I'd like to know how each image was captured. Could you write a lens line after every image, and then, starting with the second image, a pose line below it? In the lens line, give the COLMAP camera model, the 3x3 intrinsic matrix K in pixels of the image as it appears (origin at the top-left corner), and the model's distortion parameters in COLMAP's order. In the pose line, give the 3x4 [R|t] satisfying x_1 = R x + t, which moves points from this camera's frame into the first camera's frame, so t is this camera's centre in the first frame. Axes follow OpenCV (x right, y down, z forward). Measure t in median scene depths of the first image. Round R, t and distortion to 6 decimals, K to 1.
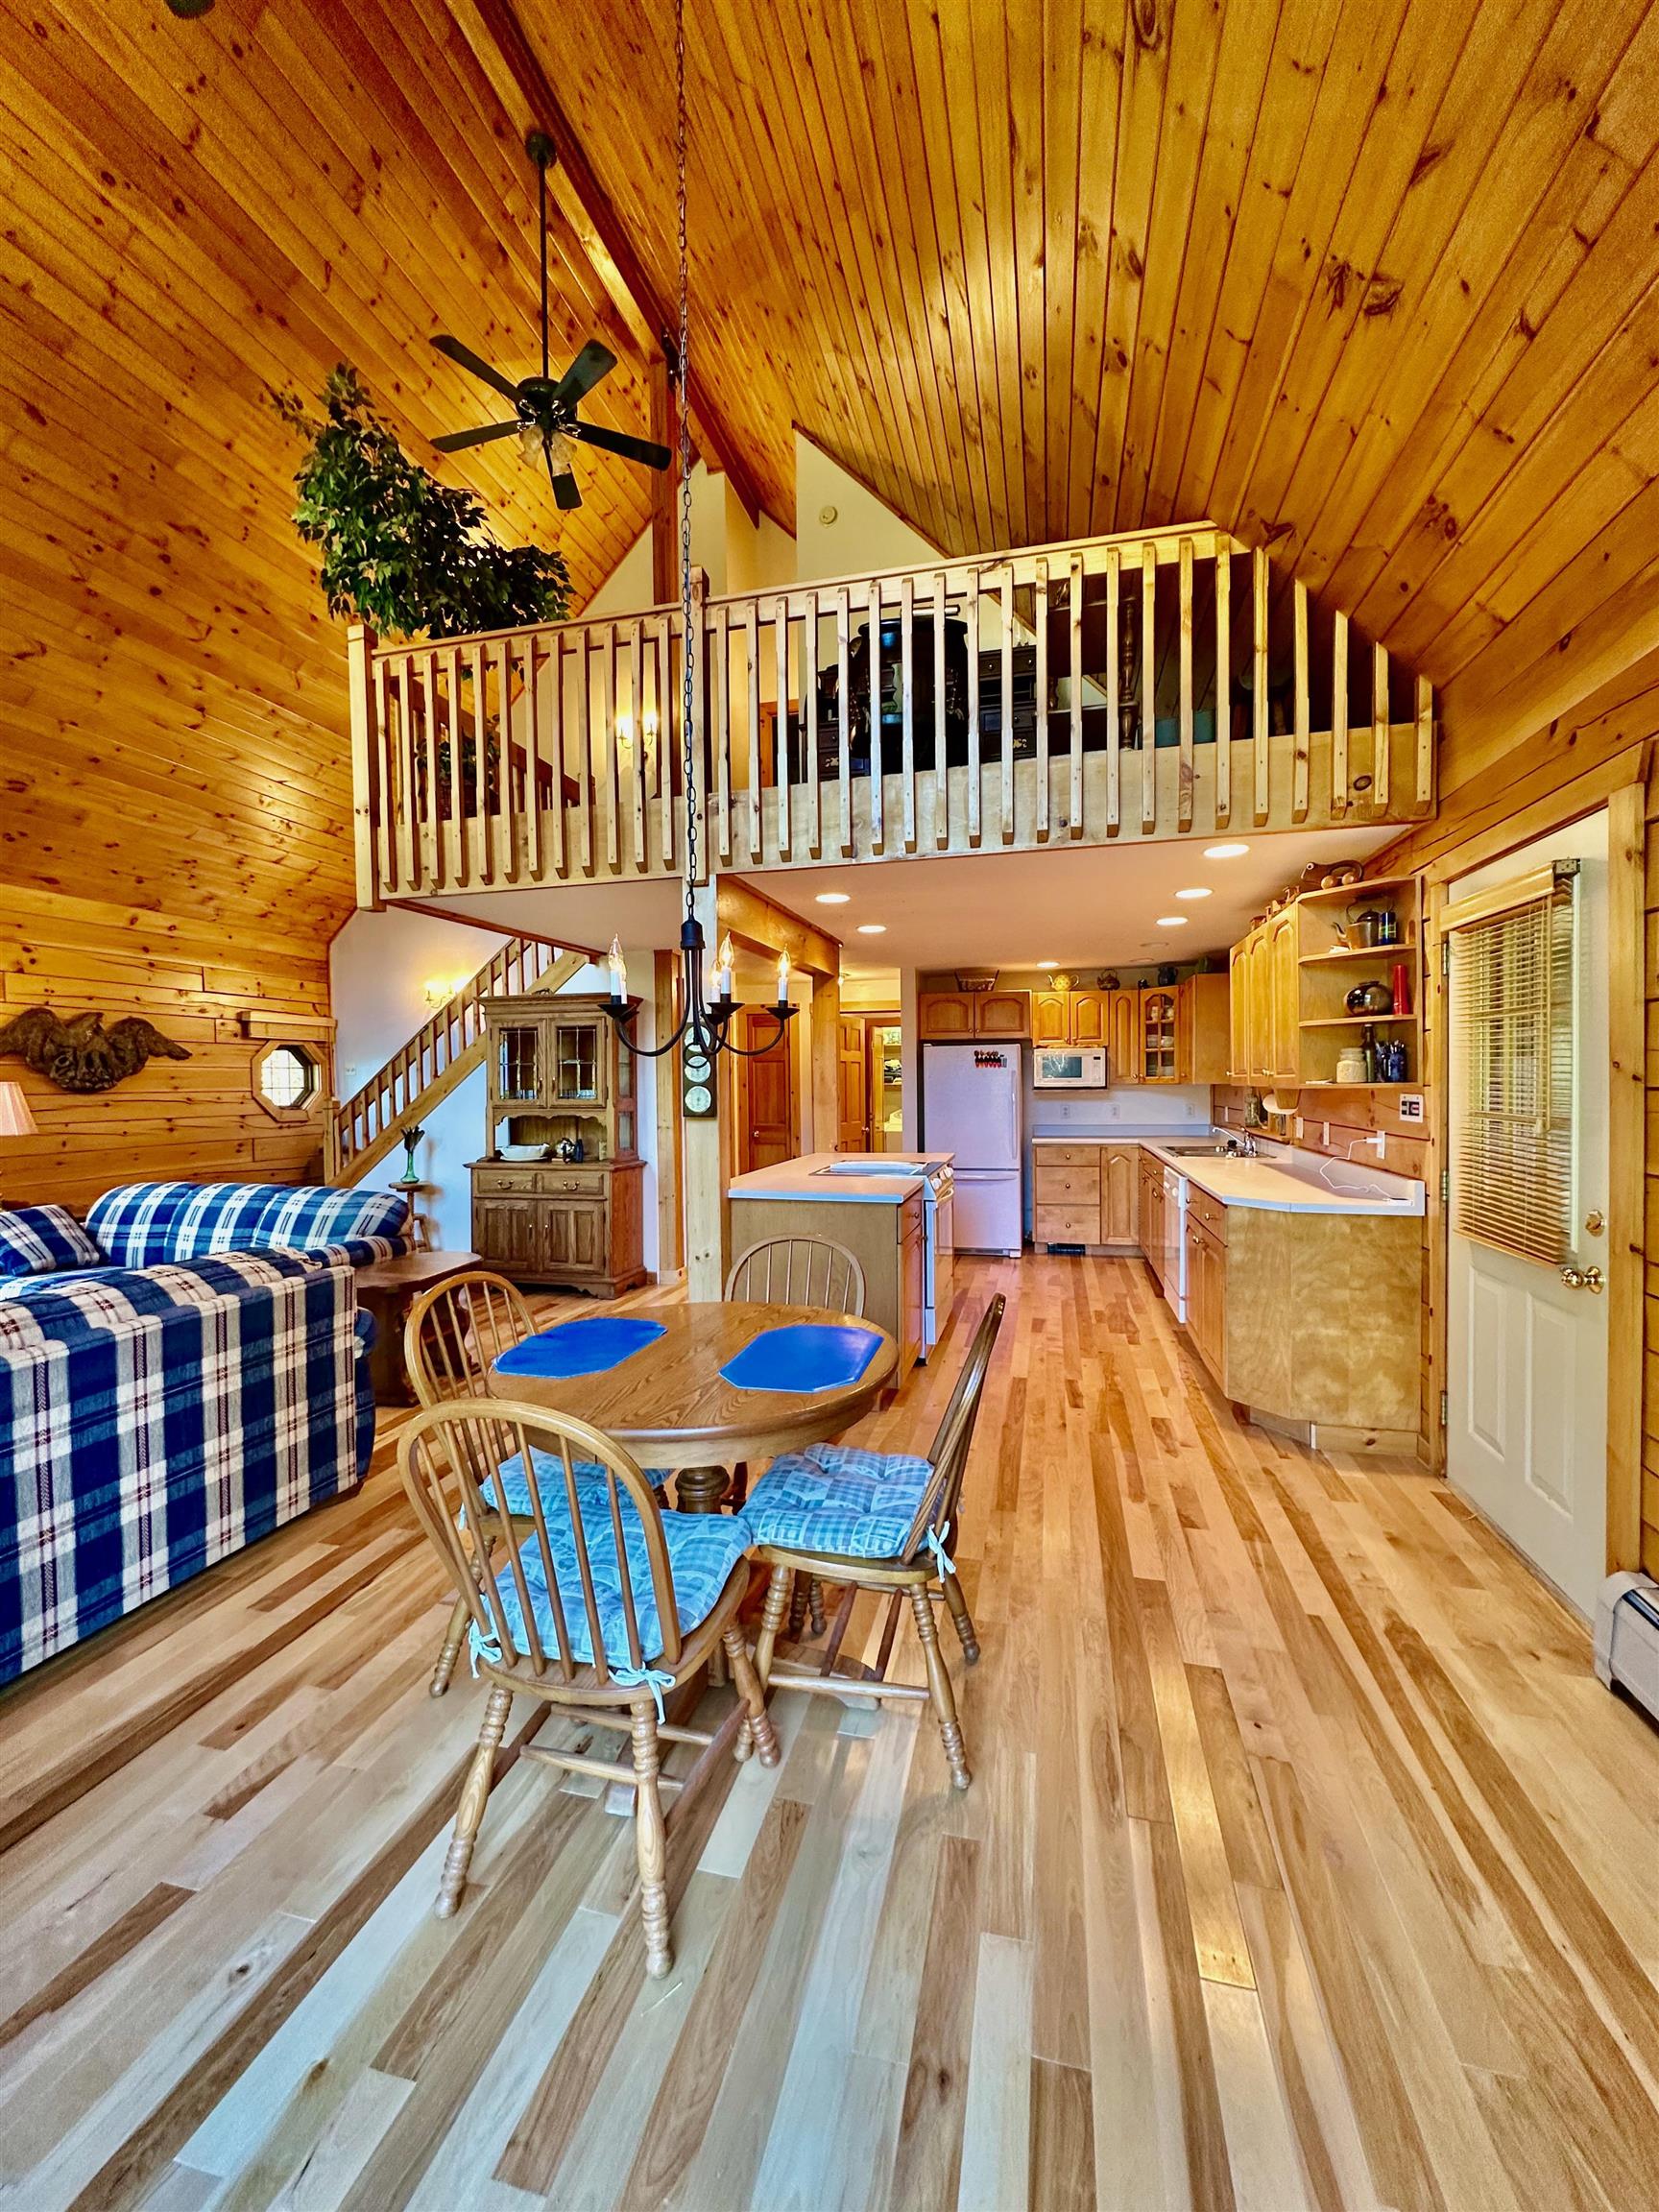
lens RADIAL K [[883.6, 0, 831.1], [0, 883.6, 1099.1], [0, 0, 1]] dist [0.000623, 0.000401]
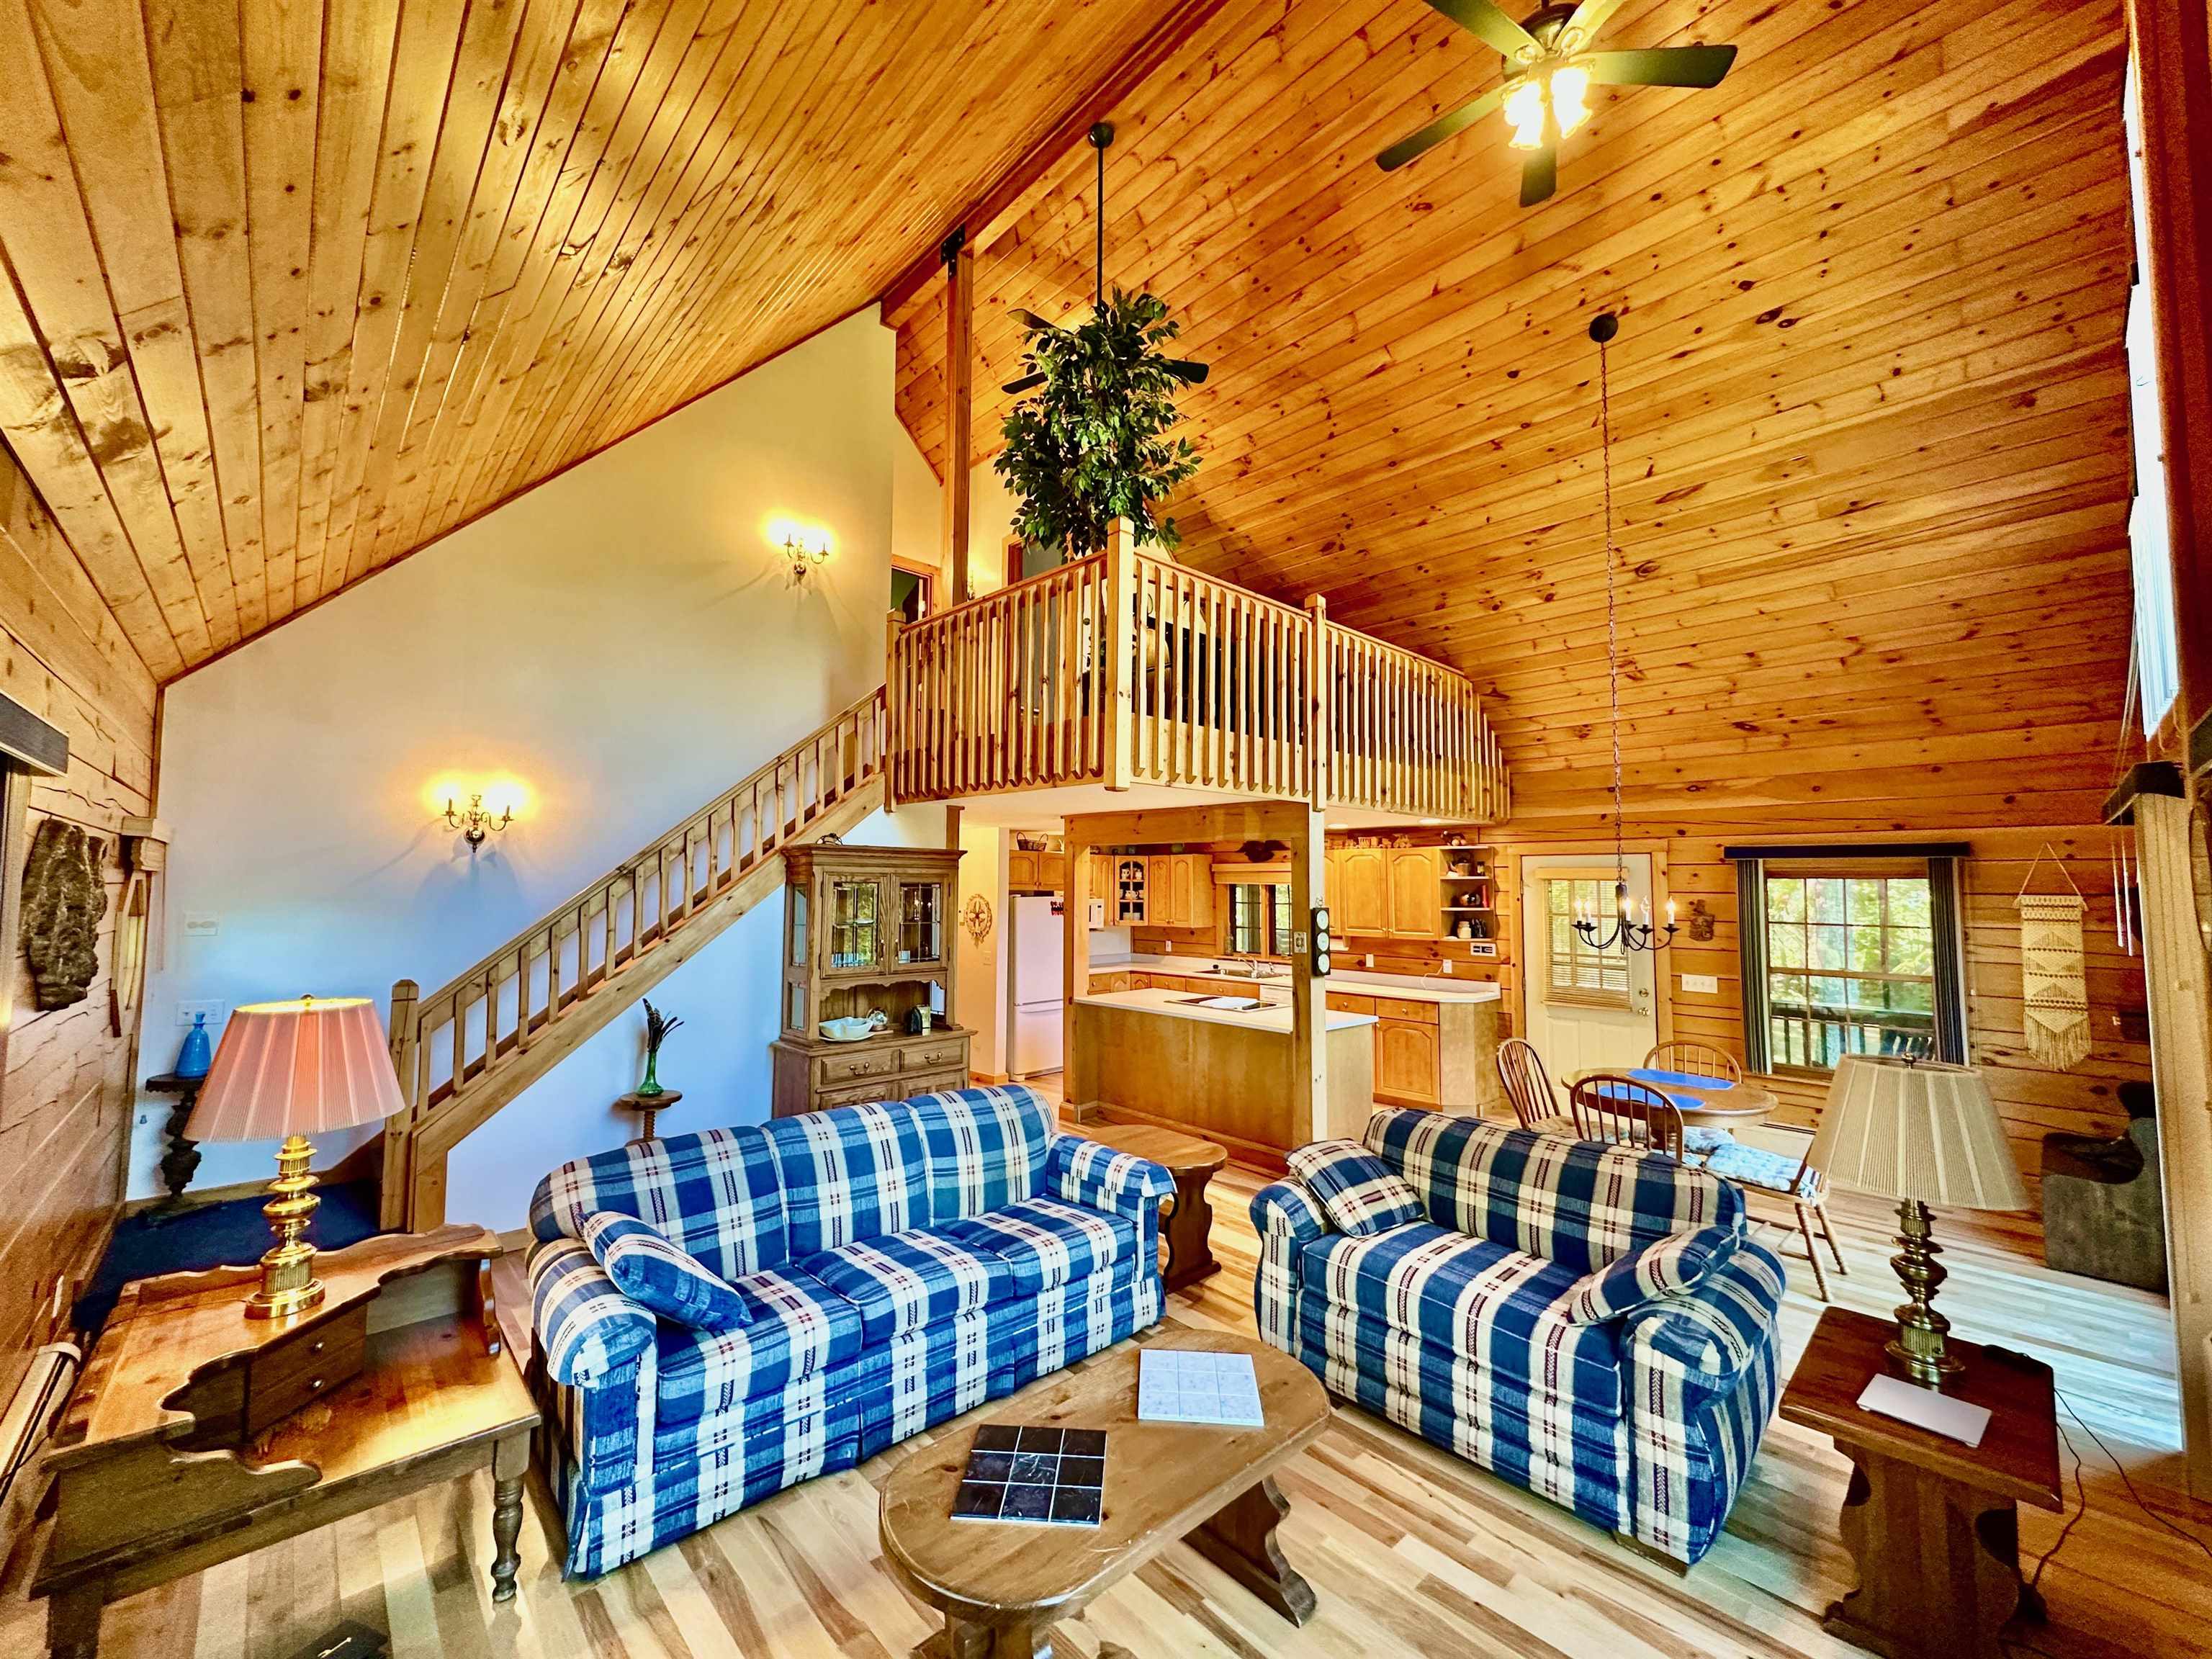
lens RADIAL K [[883.6, 0, 1113.8], [0, 883.6, 825.1], [0, 0, 1]] dist [0.000623, 0.000401]
pose [[0.533958, 0.074306, 0.842240, -1.774601], [0.004818, 0.995847, -0.090912, -0.107191], [-0.845497, 0.052602, 0.531383, 0.614316]]
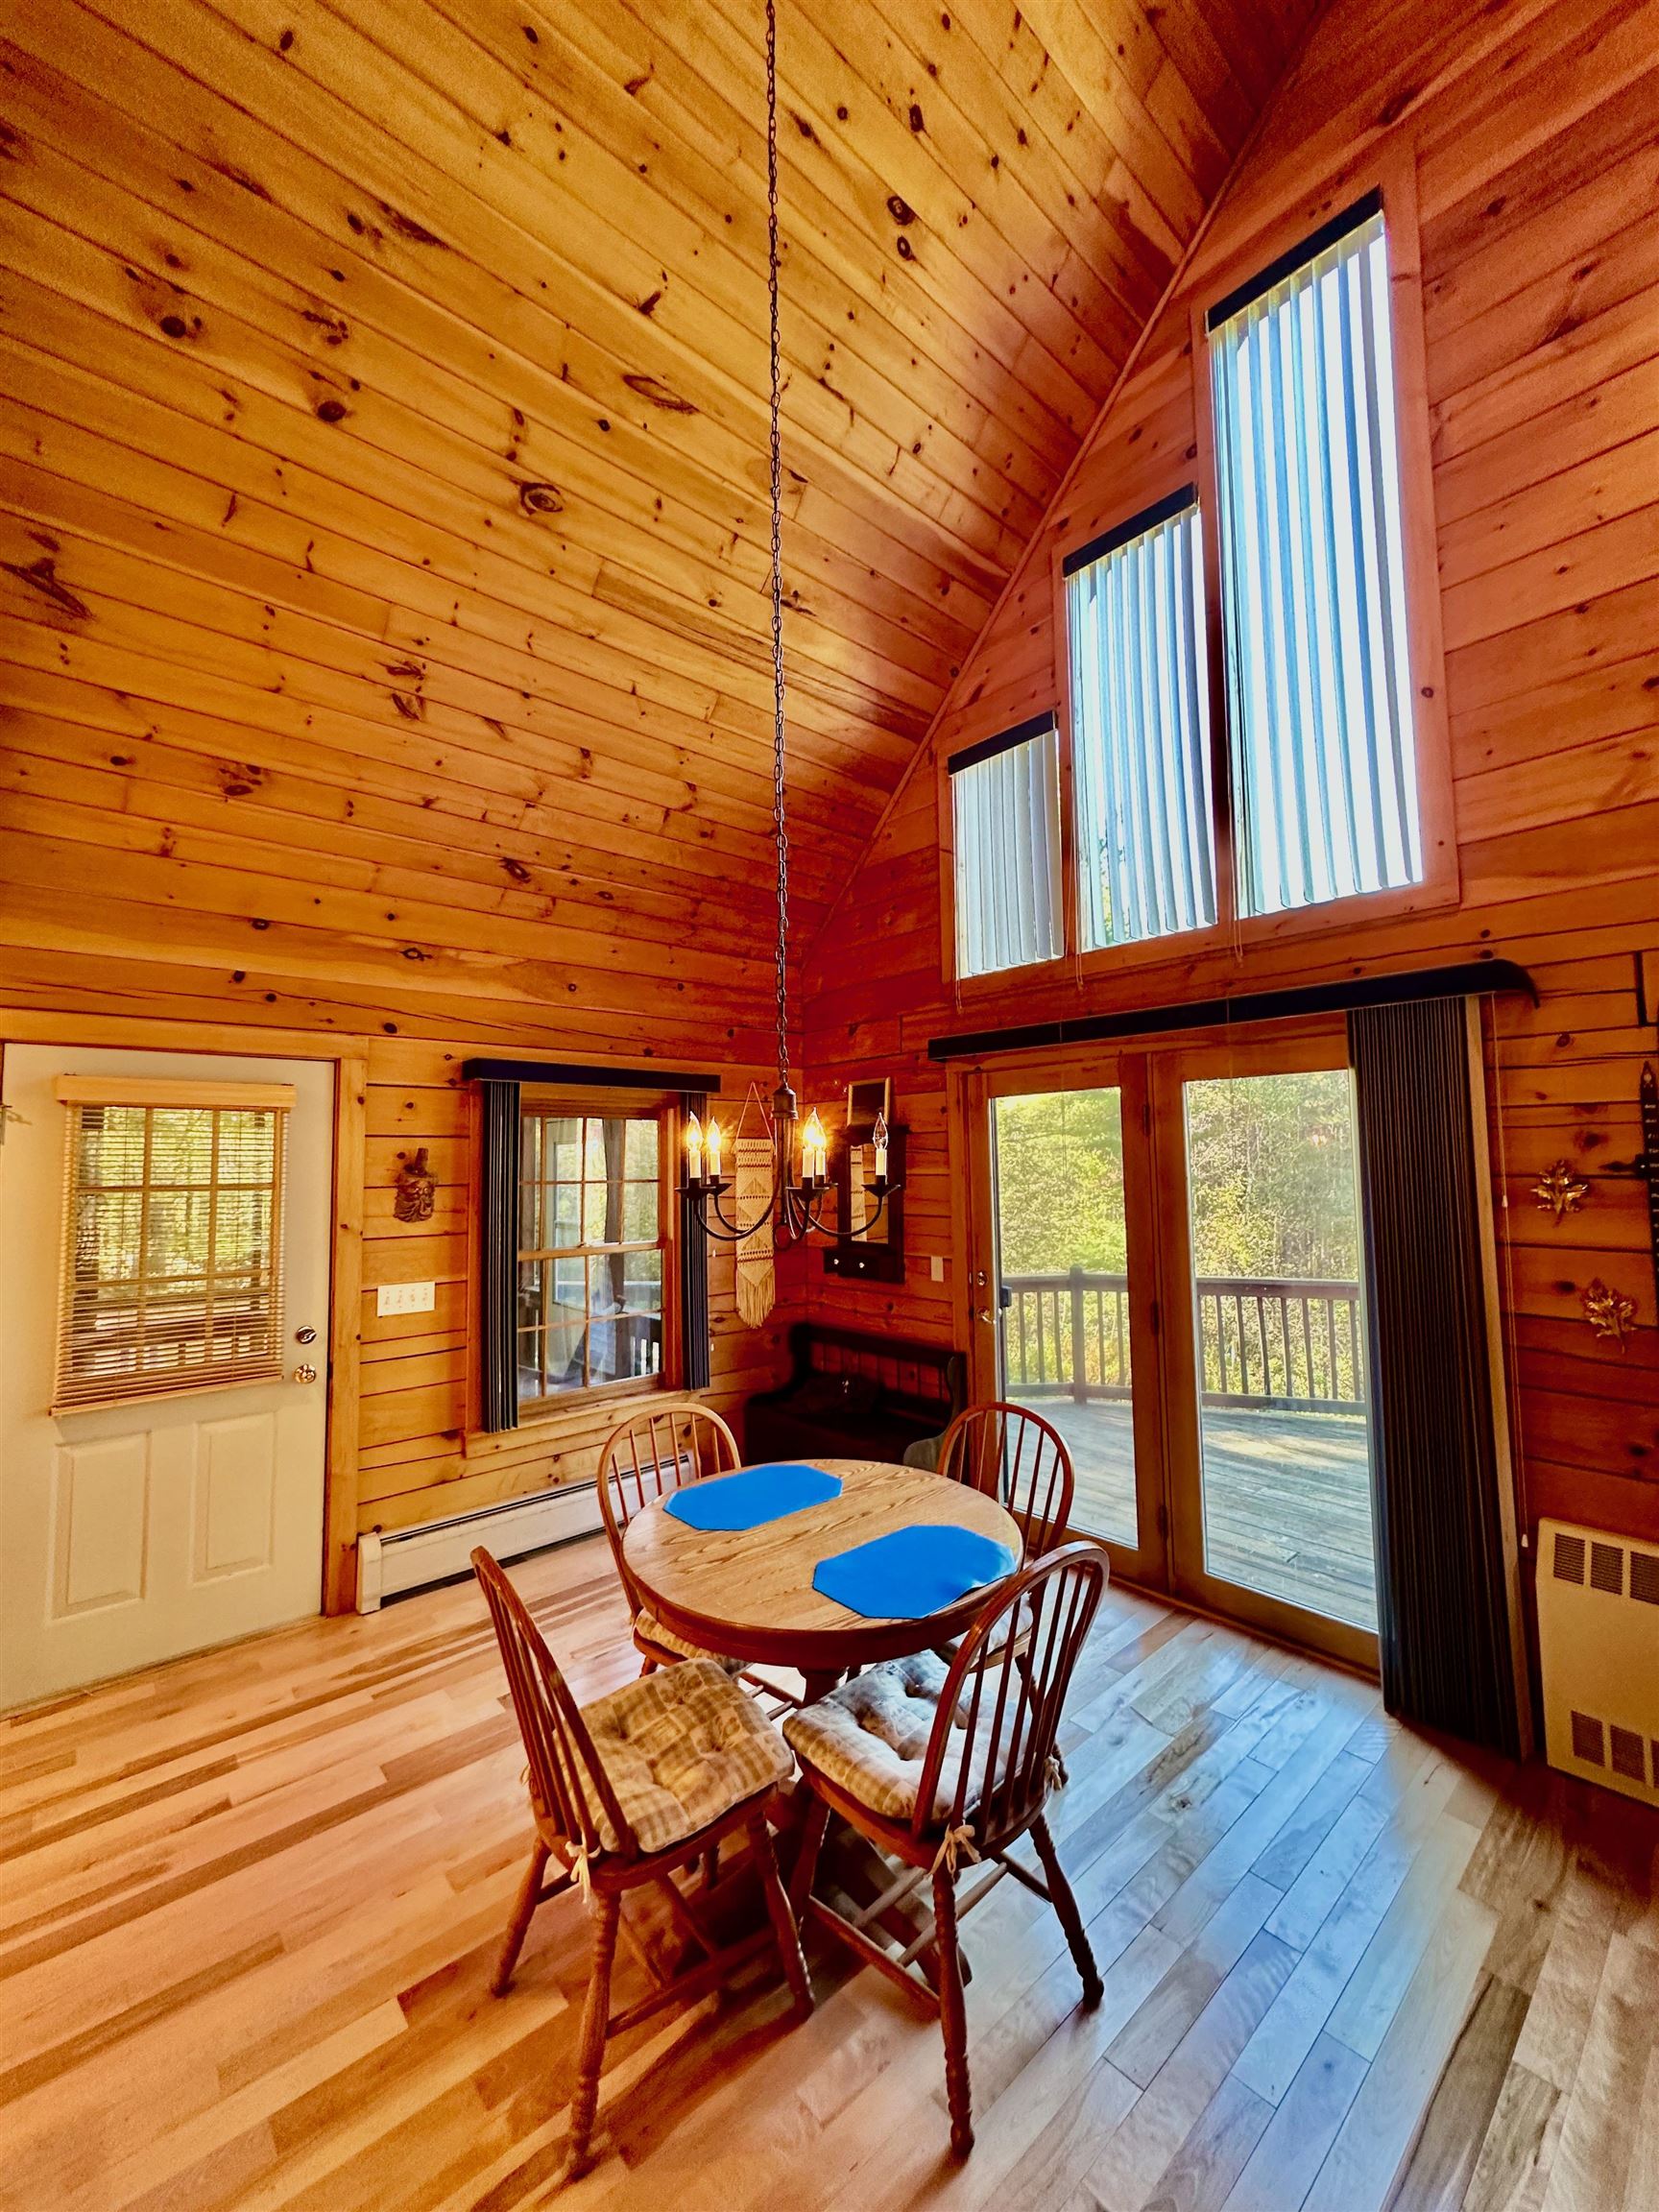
lens RADIAL K [[883.6, 0, 829.4], [0, 883.6, 1101.3], [0, 0, 1]] dist [0.000623, 0.000401]
pose [[-0.825130, 0.059913, 0.561757, -0.487094], [0.034919, 0.997868, -0.055136, -0.094821], [-0.563863, -0.025878, -0.825463, 1.184925]]
